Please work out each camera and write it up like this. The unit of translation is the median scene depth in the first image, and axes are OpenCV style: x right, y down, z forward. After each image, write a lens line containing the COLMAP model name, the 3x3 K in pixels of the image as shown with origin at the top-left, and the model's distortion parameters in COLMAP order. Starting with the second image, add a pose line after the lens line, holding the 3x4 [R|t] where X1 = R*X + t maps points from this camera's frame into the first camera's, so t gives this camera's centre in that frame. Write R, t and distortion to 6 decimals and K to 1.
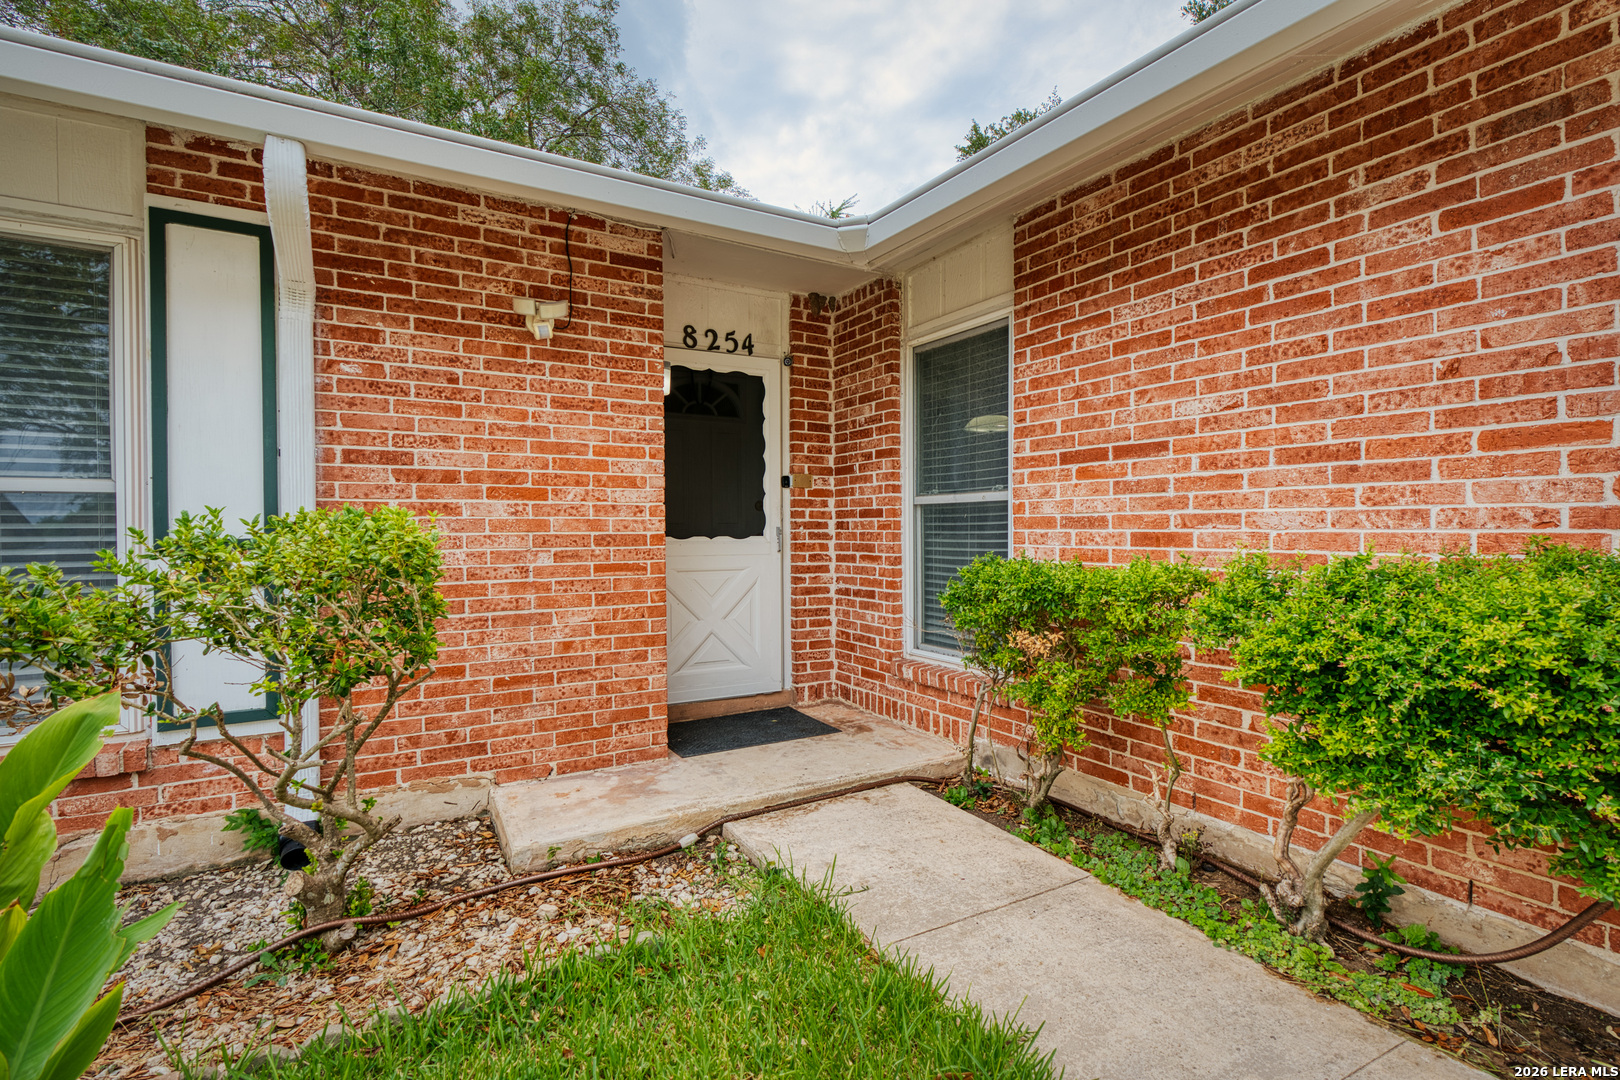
lens RADIAL K [[735.1, 0, 809.1], [0, 735.1, 535.6], [0, 0, 1]] dist [-0.001663, 0.000242]
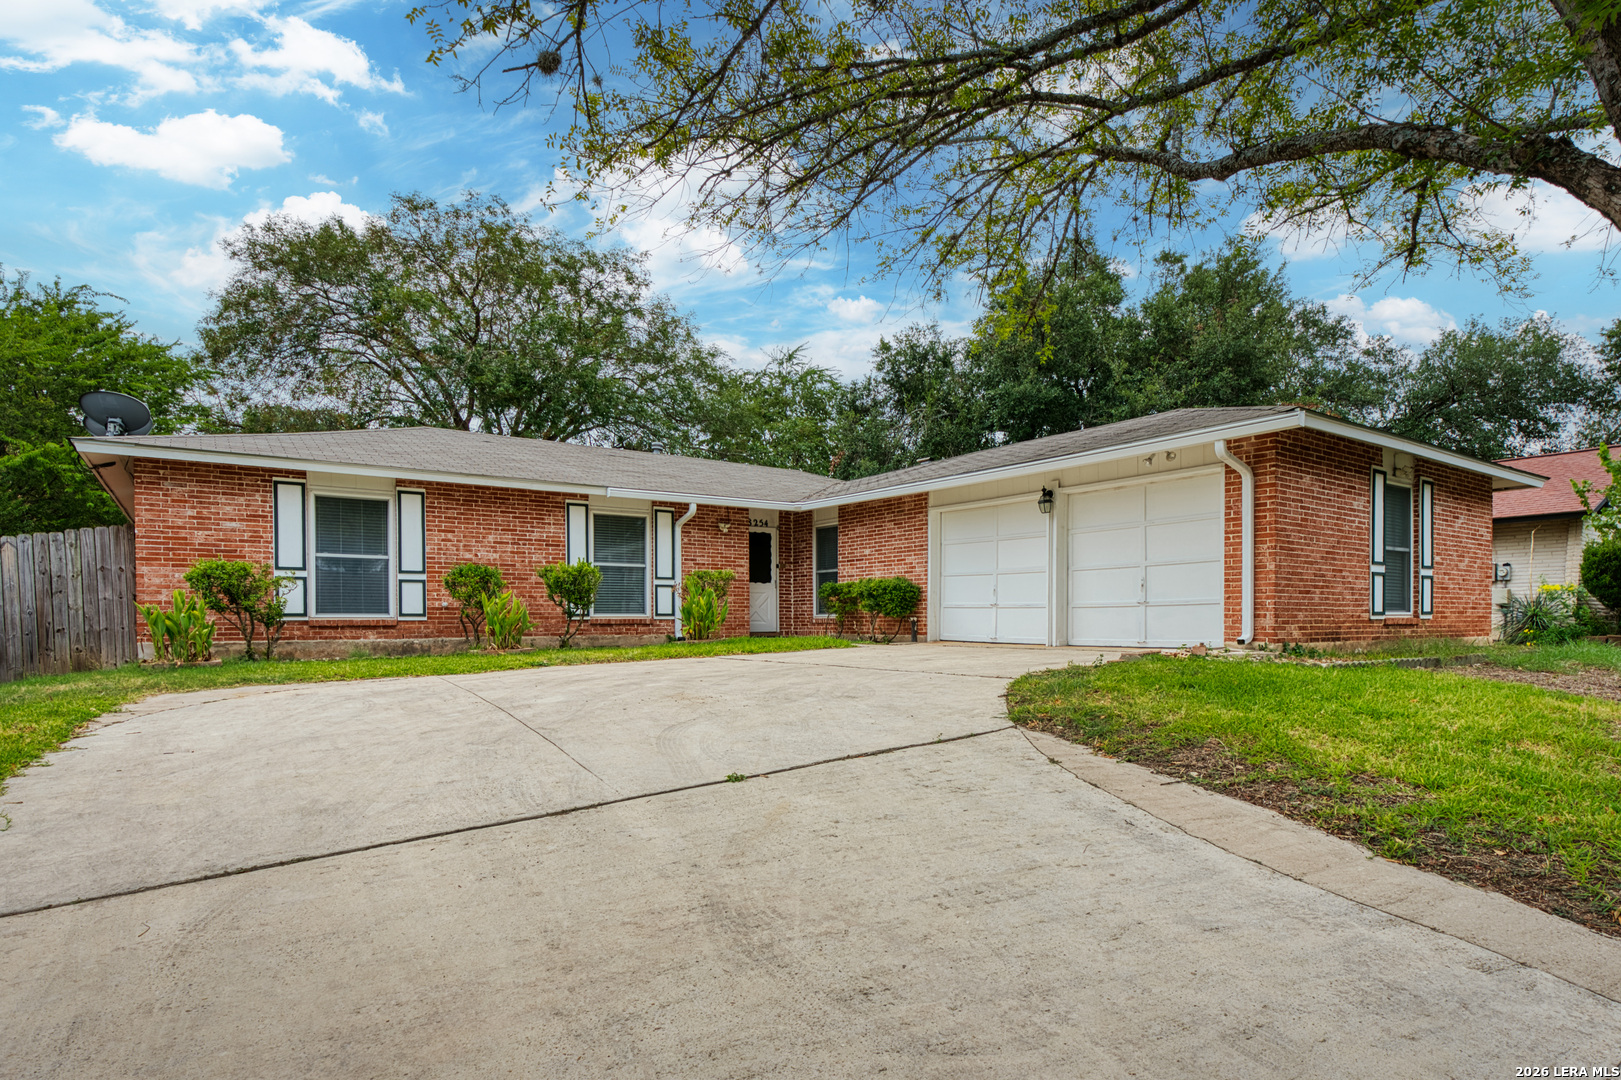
lens RADIAL K [[735.6, 0, 809.6], [0, 735.6, 535.6], [0, 0, 1]] dist [-0.001663, 0.000242]
pose [[0.998041, 0.007928, 0.062061, -0.101584], [-0.000767, 0.993415, -0.114569, 0.177009], [-0.062560, 0.114297, 0.991475, -2.404187]]
